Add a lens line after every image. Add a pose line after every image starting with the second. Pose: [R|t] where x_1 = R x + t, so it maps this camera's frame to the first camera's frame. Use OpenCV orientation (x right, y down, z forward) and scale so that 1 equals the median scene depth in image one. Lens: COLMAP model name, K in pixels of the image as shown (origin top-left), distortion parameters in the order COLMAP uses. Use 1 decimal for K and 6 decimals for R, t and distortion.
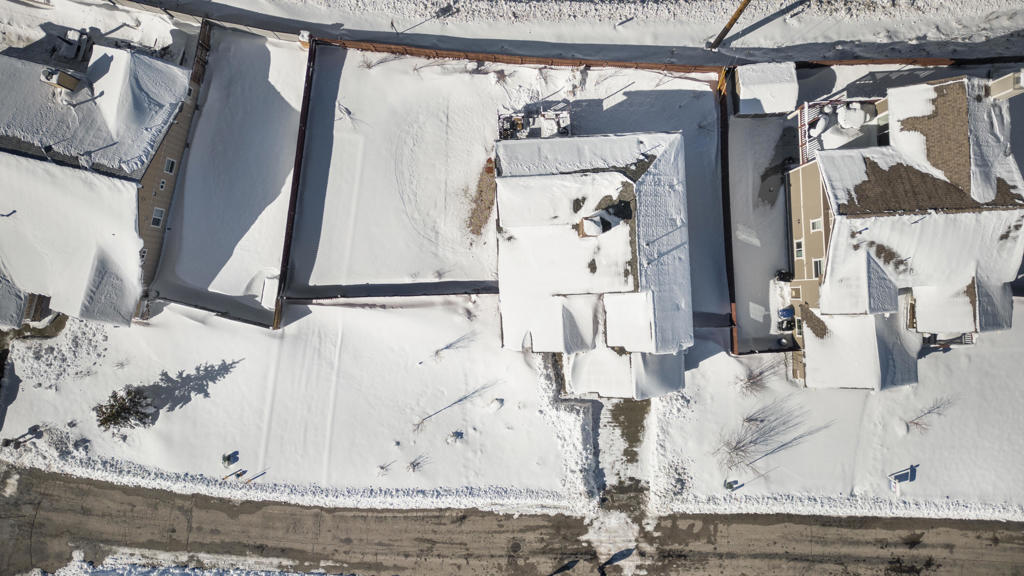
lens RADIAL K [[710.8, 0, 506.6], [0, 710.8, 288.2], [0, 0, 1]] dist [0.070038, -0.068913]
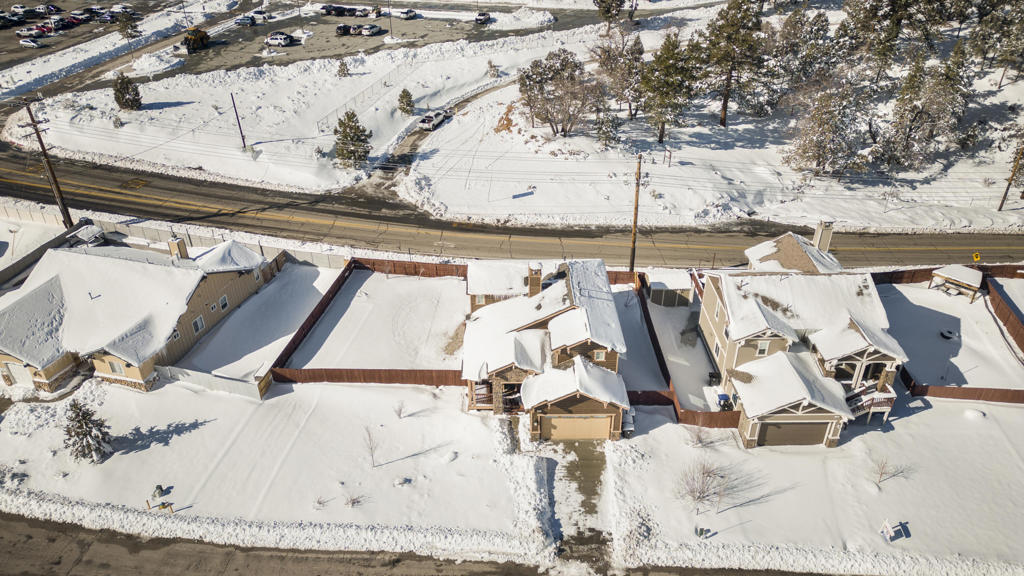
lens RADIAL K [[710.8, 0, 506.6], [0, 710.8, 288.2], [0, 0, 1]] dist [0.070038, -0.068913]
pose [[0.999054, 0.021605, -0.037730, 0.095848], [-0.043448, 0.528434, -0.847862, 0.870666], [0.001620, 0.848700, 0.528873, 0.270867]]
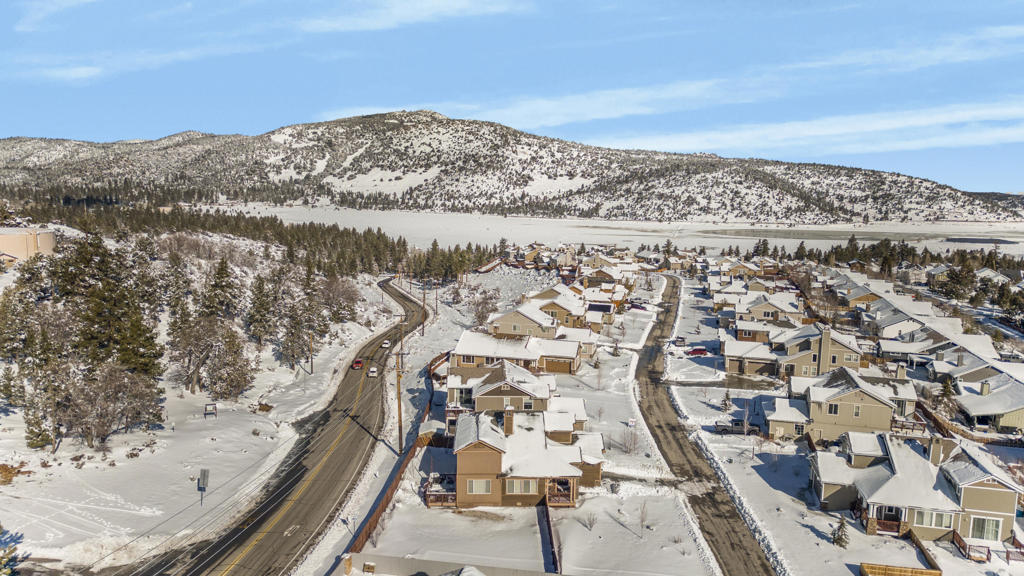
lens RADIAL K [[710.8, 0, 506.6], [0, 710.8, 288.2], [0, 0, 1]] dist [0.070038, -0.068913]
pose [[0.013108, -0.137039, 0.990479, -1.381166], [0.999554, 0.028366, -0.009304, -0.069762], [-0.026821, 0.990159, 0.137350, 0.350910]]
